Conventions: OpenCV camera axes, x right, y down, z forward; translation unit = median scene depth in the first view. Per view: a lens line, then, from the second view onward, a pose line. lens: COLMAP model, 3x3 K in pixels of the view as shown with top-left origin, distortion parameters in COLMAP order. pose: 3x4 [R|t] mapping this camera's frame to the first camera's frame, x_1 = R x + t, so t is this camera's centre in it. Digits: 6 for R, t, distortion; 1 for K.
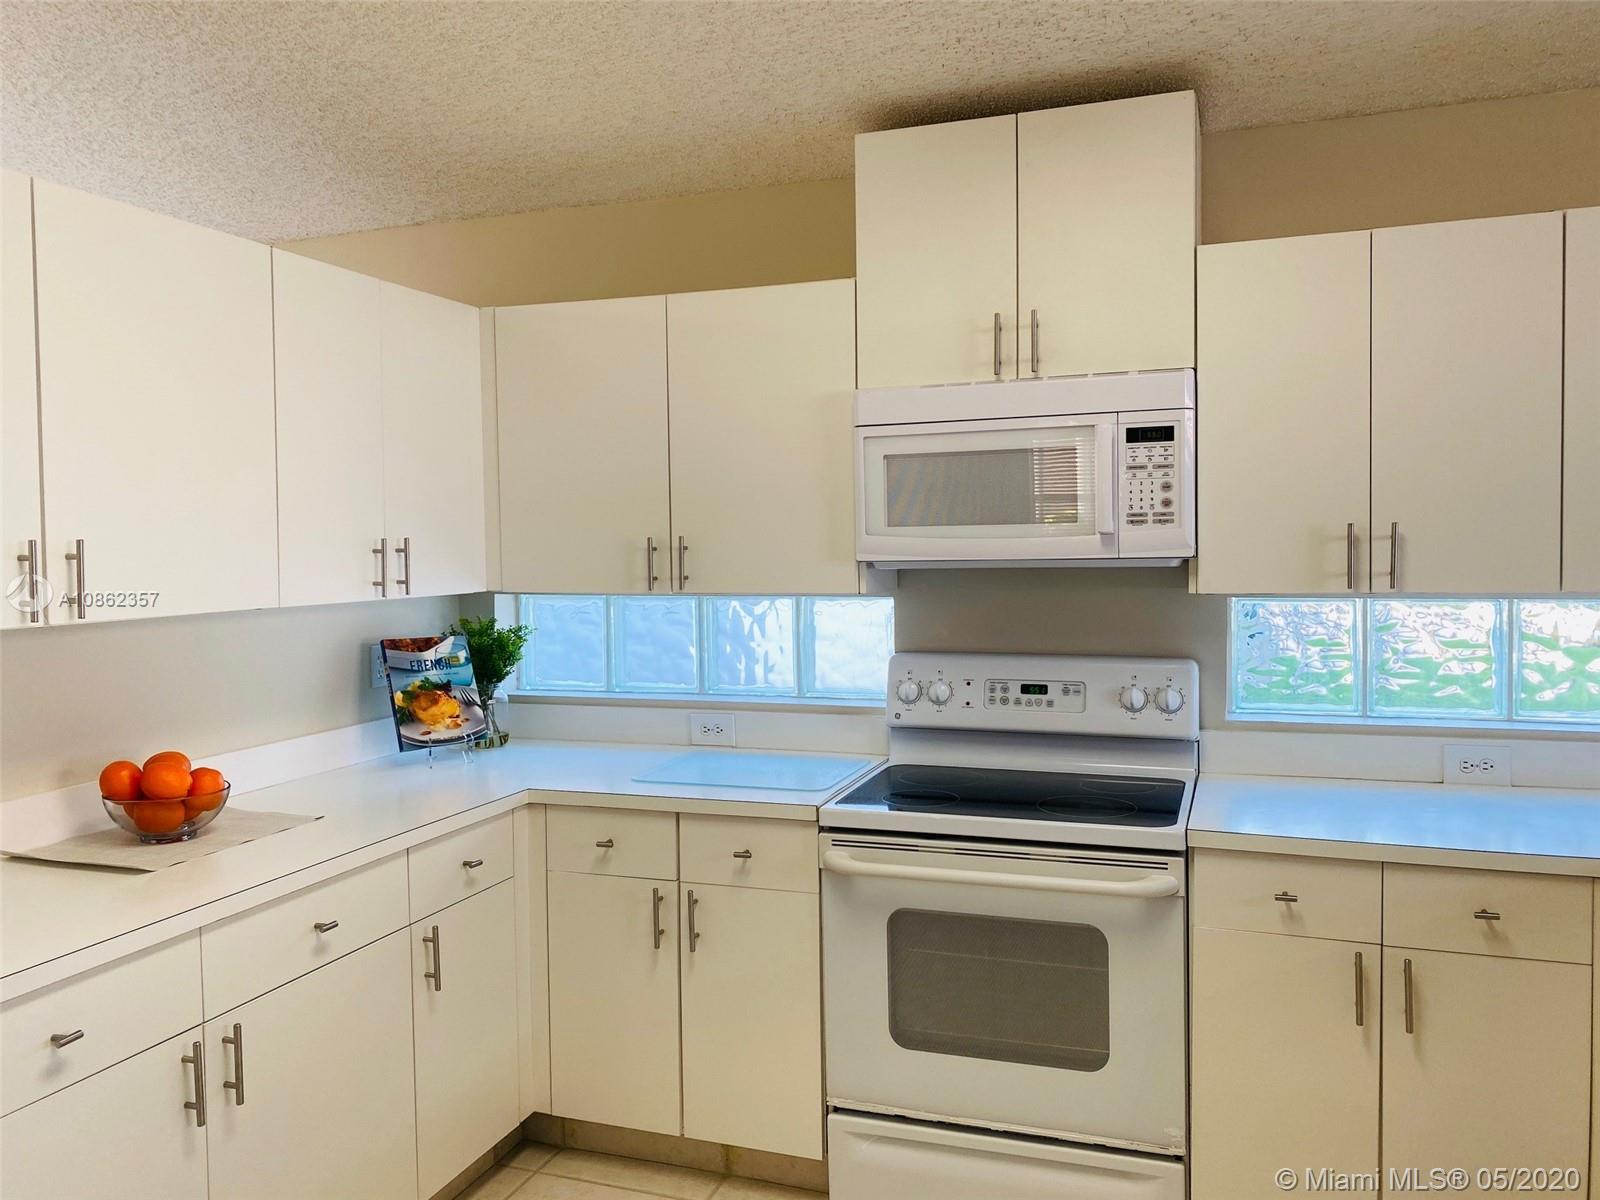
lens RADIAL K [[1200.7, 0, 795.3], [0, 1200.7, 601.4], [0, 0, 1]] dist [0.020338, -0.009607]
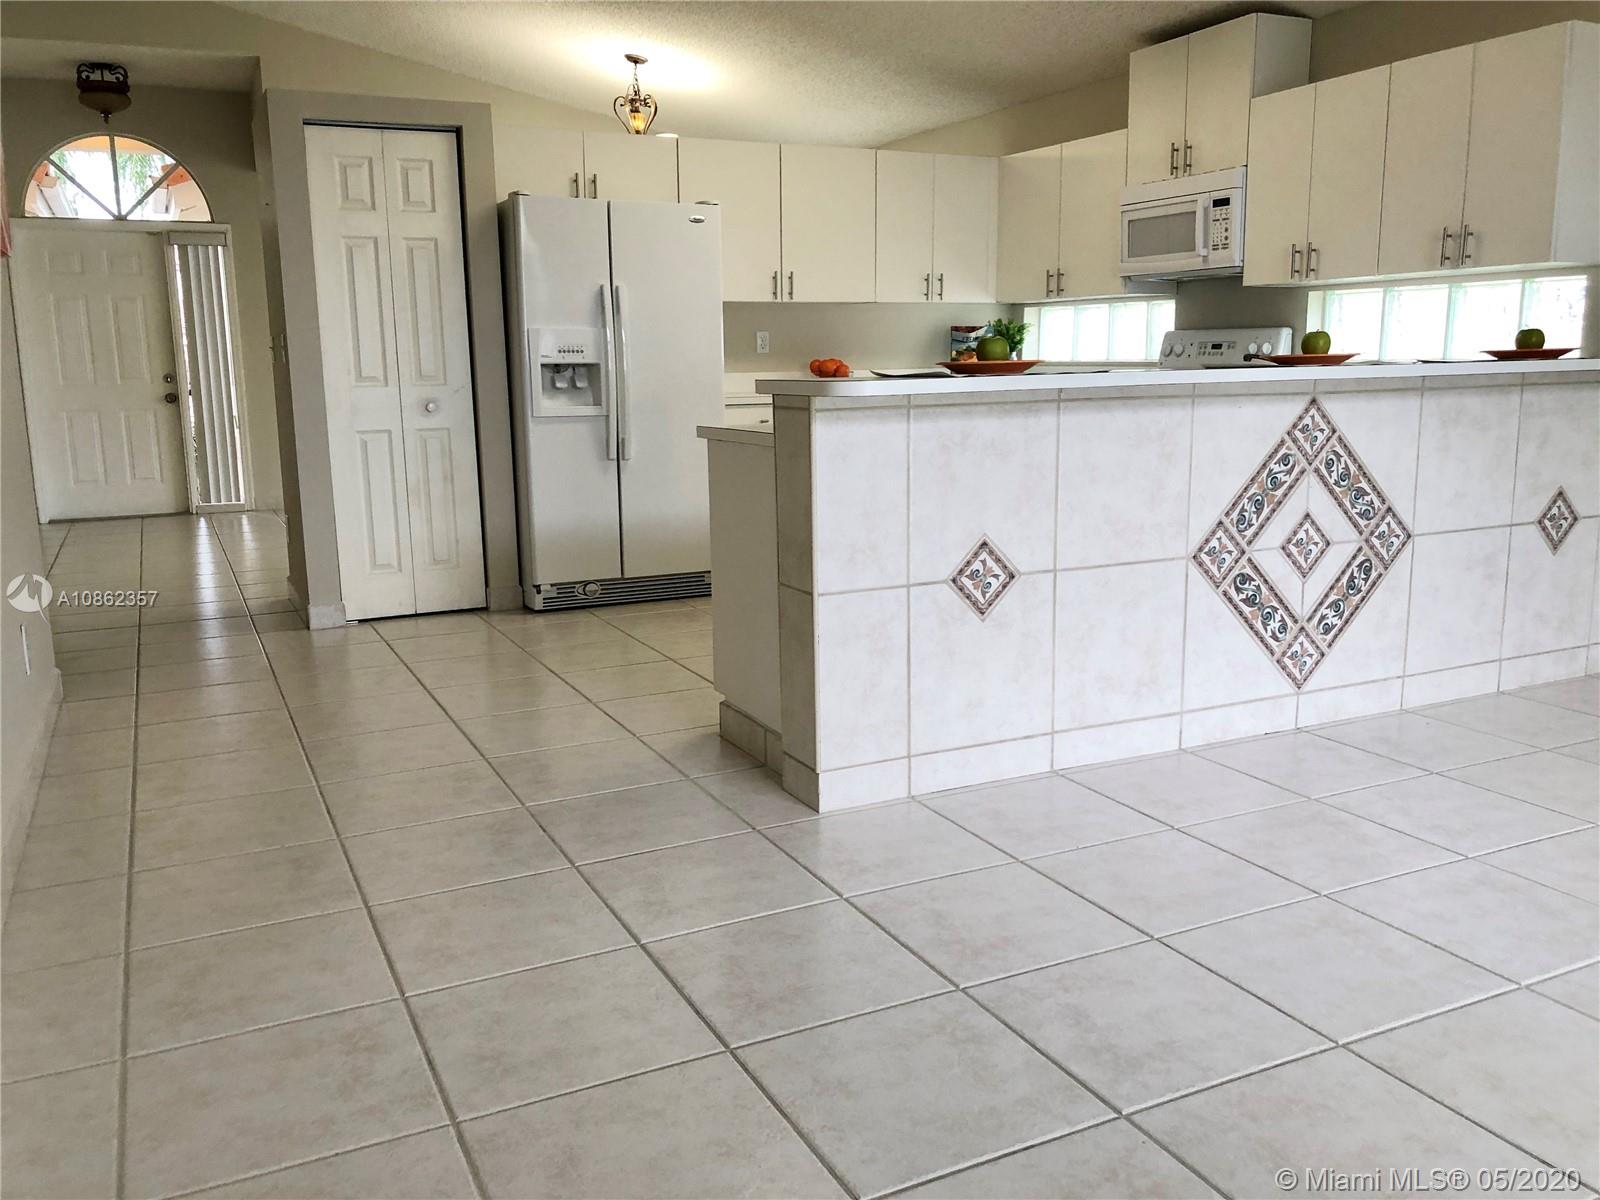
lens RADIAL K [[1305.7, 0, 800.4], [0, 1305.7, 598.9], [0, 0, 1]] dist [-0.010534, -0.001251]
pose [[0.716924, 0.132652, -0.684415, 1.230694], [-0.029463, 0.986618, 0.160363, 0.162628], [0.696529, -0.094804, 0.711239, -0.955116]]
